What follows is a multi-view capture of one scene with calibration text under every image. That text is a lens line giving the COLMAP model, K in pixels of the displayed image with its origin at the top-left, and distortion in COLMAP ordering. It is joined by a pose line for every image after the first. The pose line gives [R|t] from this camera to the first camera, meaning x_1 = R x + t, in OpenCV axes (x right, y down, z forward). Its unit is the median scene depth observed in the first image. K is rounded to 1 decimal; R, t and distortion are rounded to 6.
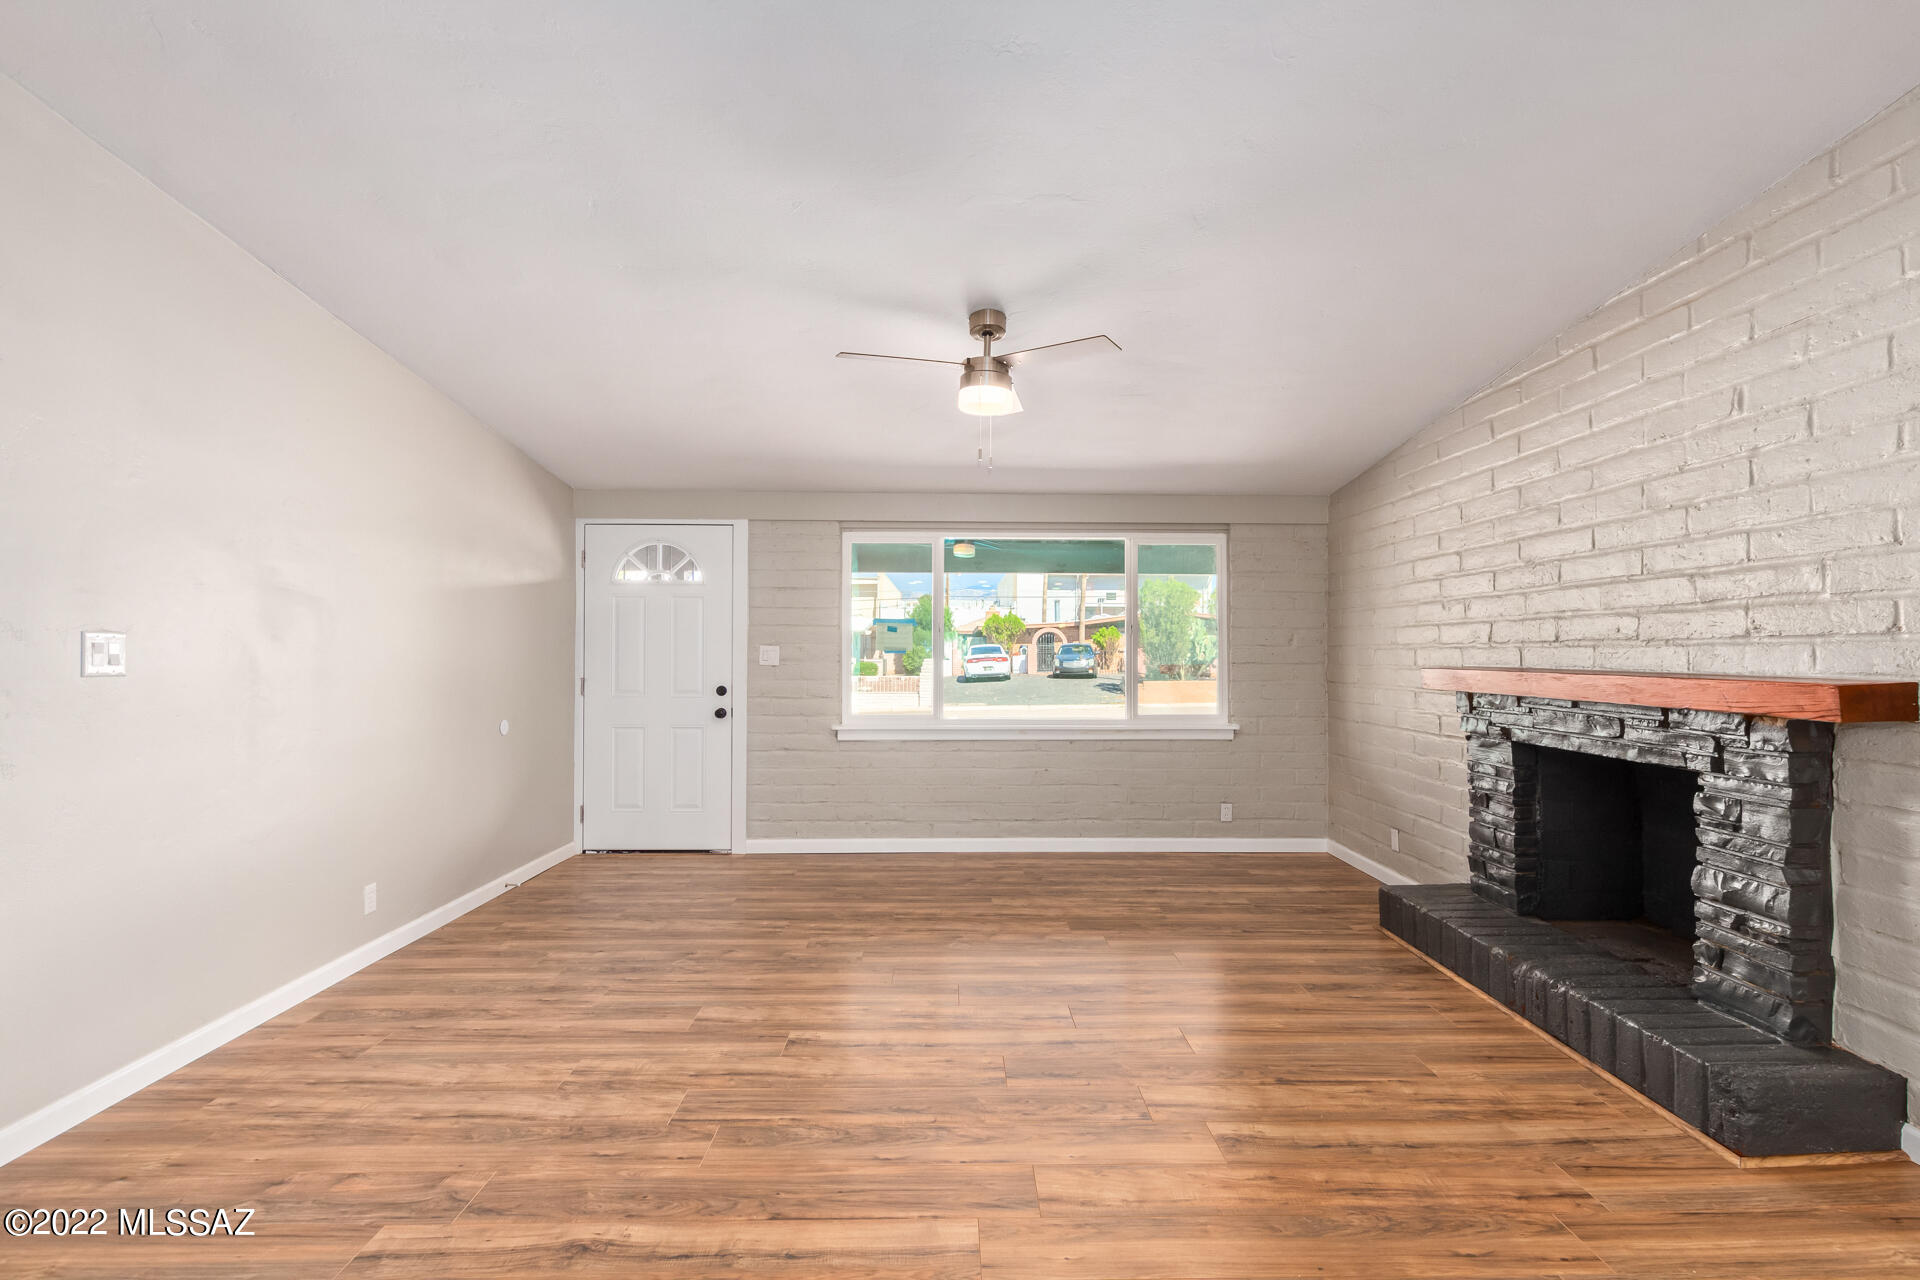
lens RADIAL K [[873.6, 0, 977.6], [0, 873.6, 633.6], [0, 0, 1]] dist [0.000489, -0.000452]
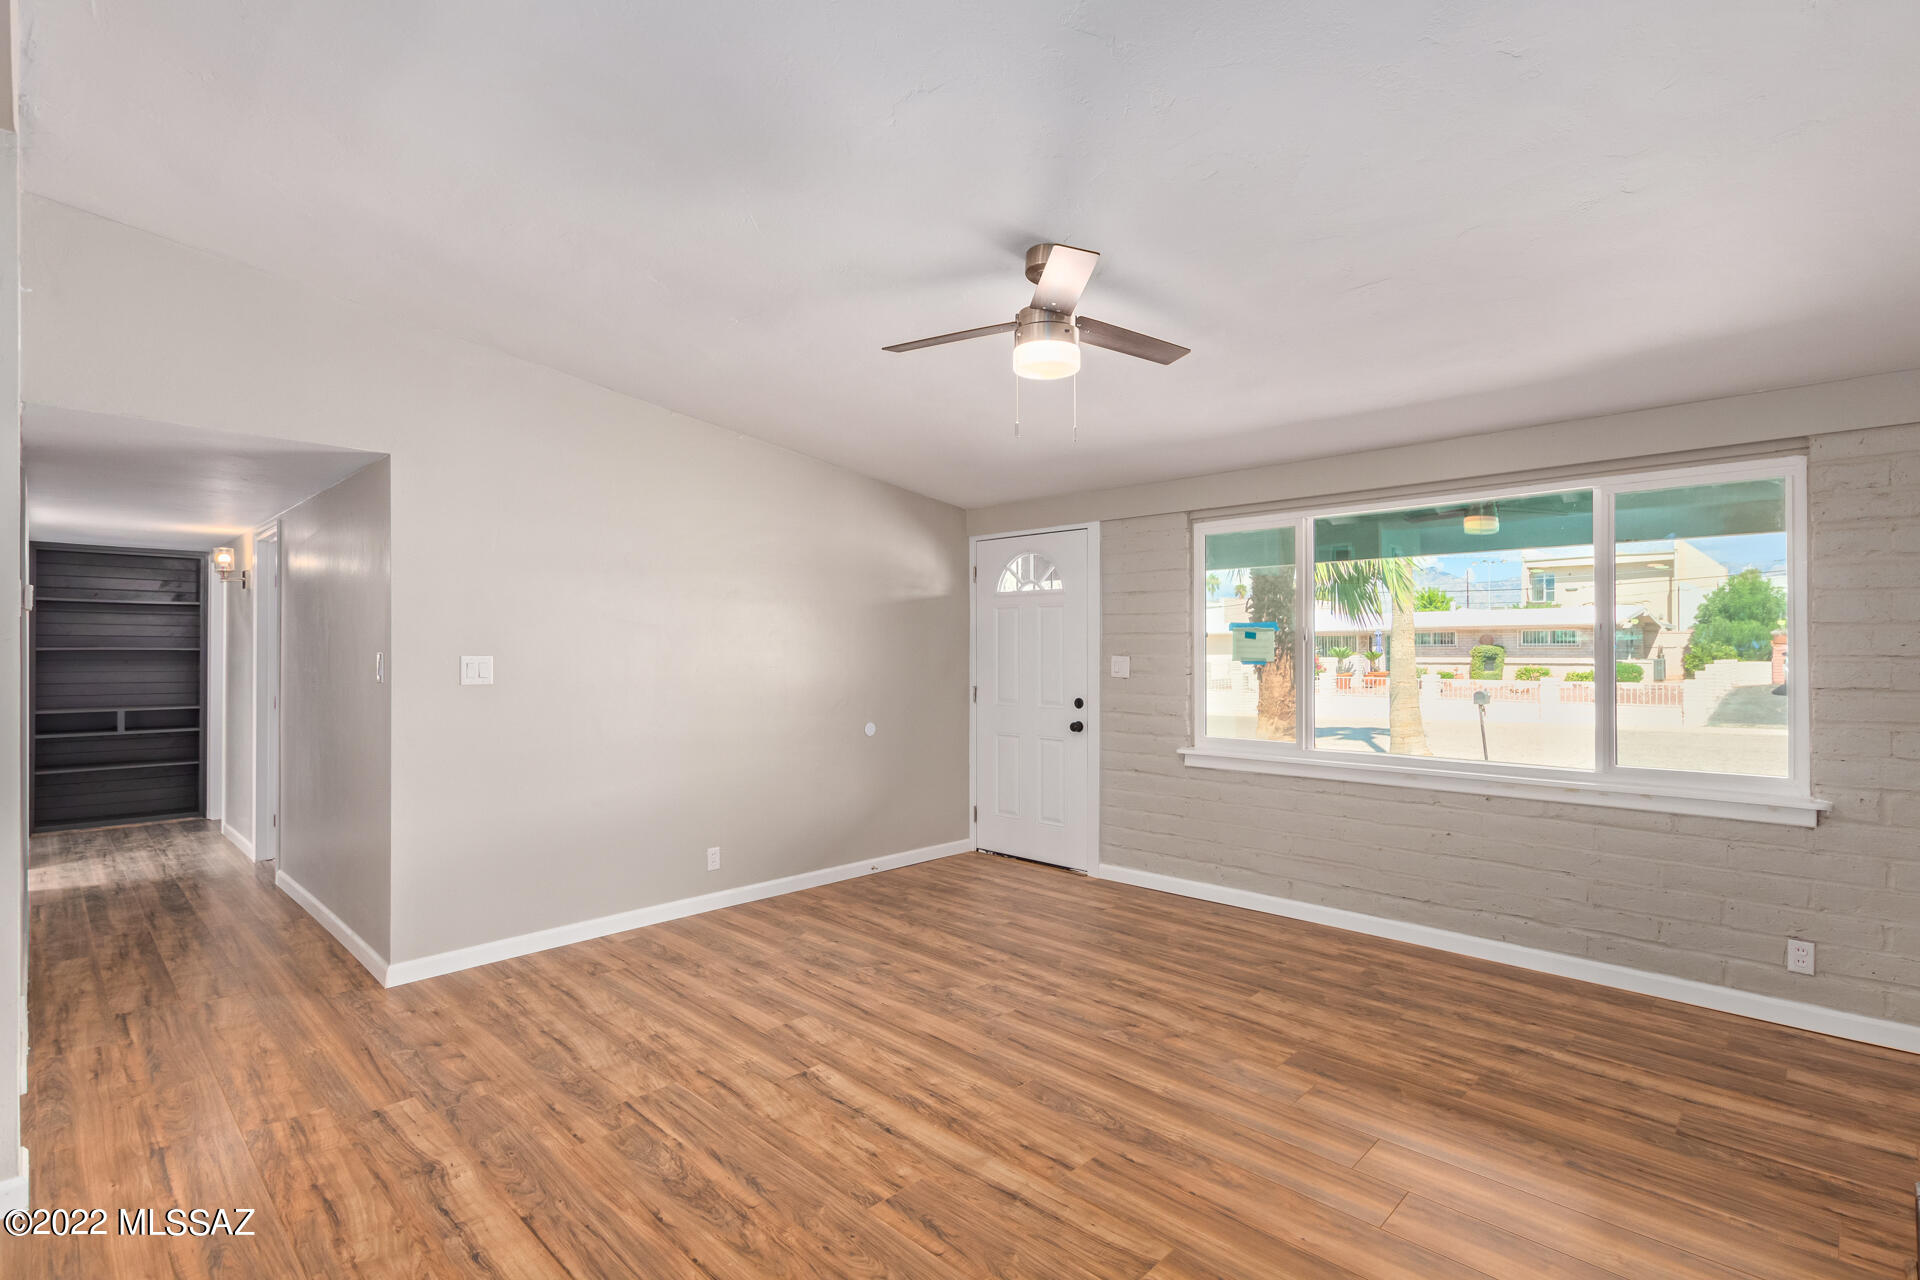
lens RADIAL K [[898.9, 0, 951.1], [0, 898.9, 646.7], [0, 0, 1]] dist [0.003577, -0.001021]
pose [[0.699790, -0.007023, -0.714314, 0.430374], [0.019521, 0.999766, 0.009294, -0.011546], [0.714082, -0.020448, 0.699764, 0.292065]]
